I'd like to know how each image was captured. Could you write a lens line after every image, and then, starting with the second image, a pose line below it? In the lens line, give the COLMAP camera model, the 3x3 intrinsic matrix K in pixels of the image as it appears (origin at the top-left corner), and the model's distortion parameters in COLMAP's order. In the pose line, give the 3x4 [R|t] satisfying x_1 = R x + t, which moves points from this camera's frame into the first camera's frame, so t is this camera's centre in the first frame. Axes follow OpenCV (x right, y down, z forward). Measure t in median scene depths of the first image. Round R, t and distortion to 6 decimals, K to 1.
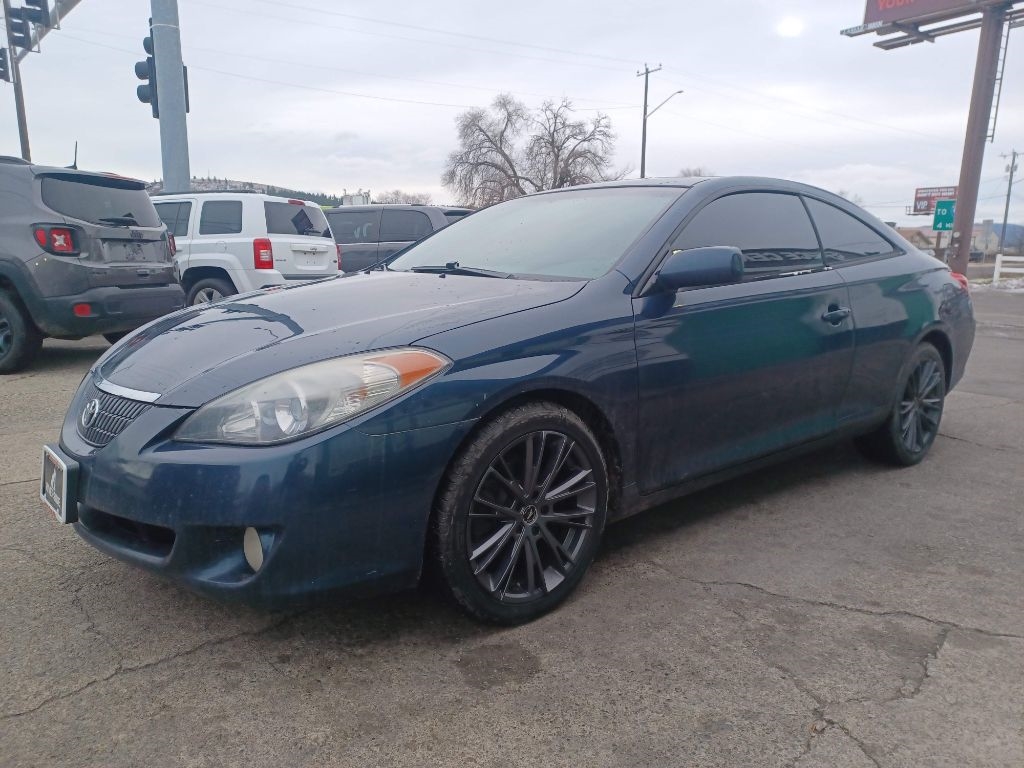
lens RADIAL K [[745.1, 0, 512.0], [0, 745.1, 384.0], [0, 0, 1]] dist [-0.003338, 0.042821]
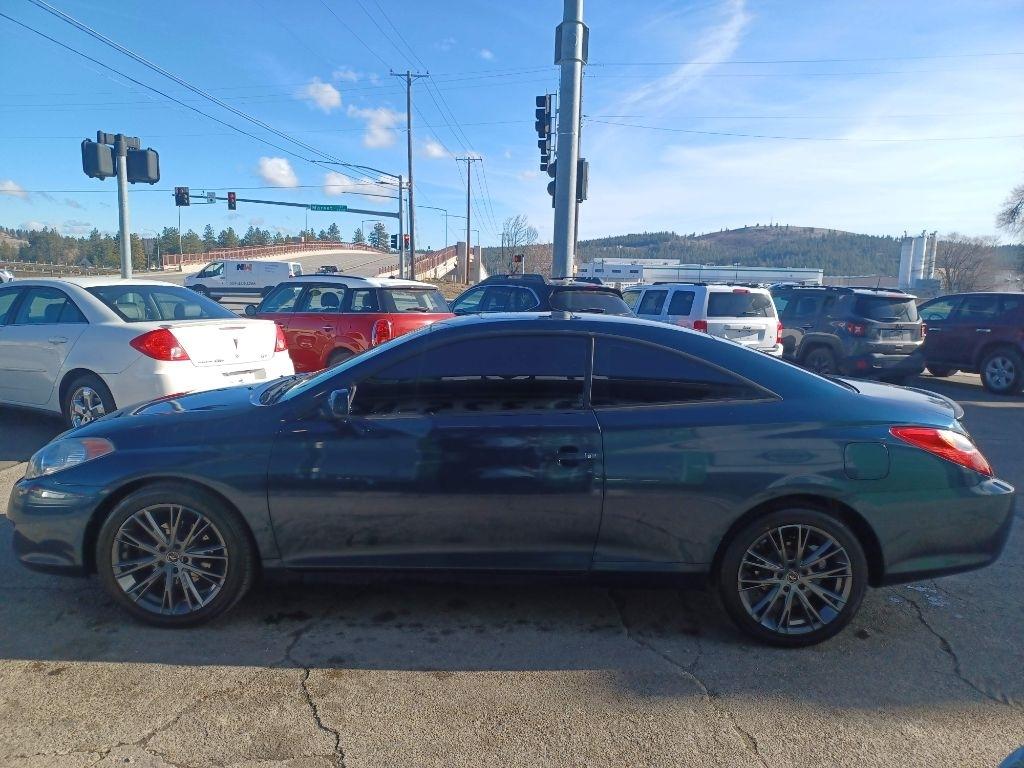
lens RADIAL K [[743.8, 0, 508.7], [0, 743.8, 383.3], [0, 0, 1]] dist [0.034227, -0.002792]
pose [[0.760023, 0.095872, -0.642786, 1.043335], [-0.133667, 0.990973, -0.010242, -0.183402], [0.636002, 0.093703, 0.765978, 0.185741]]
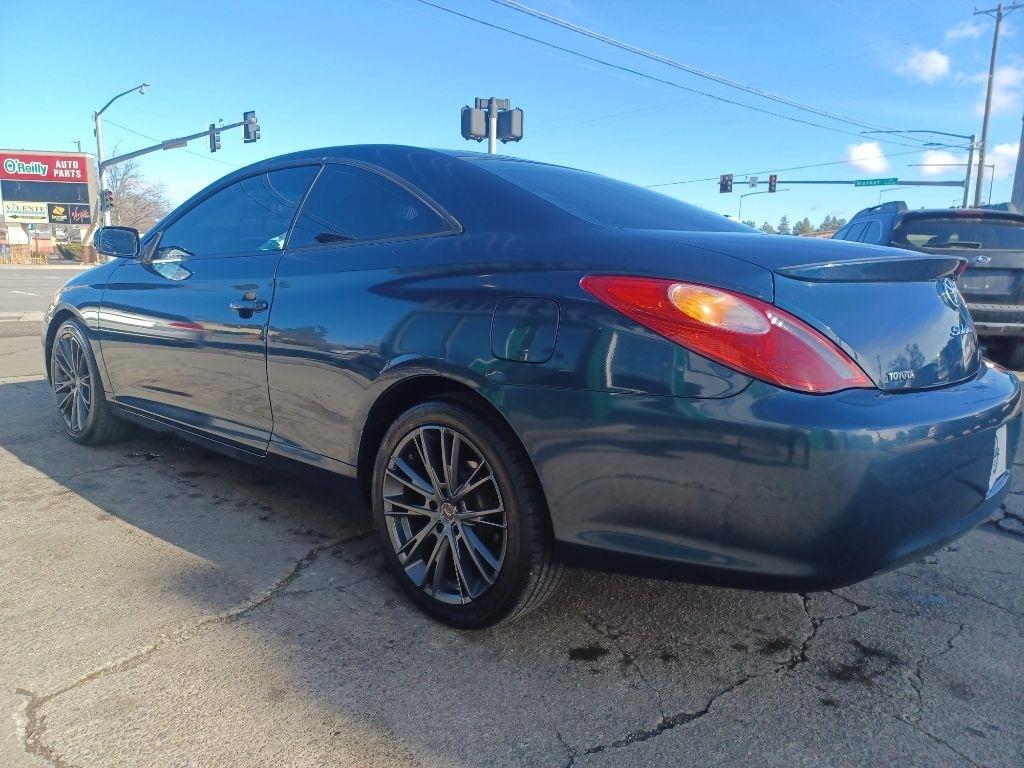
lens RADIAL K [[741.5, 0, 514.7], [0, 741.5, 384.5], [0, 0, 1]] dist [0.030994, -0.004411]
pose [[0.140066, 0.155087, -0.977921, 1.333800], [-0.197766, 0.972138, 0.125844, -0.181517], [0.970191, 0.175773, 0.166835, 1.210195]]
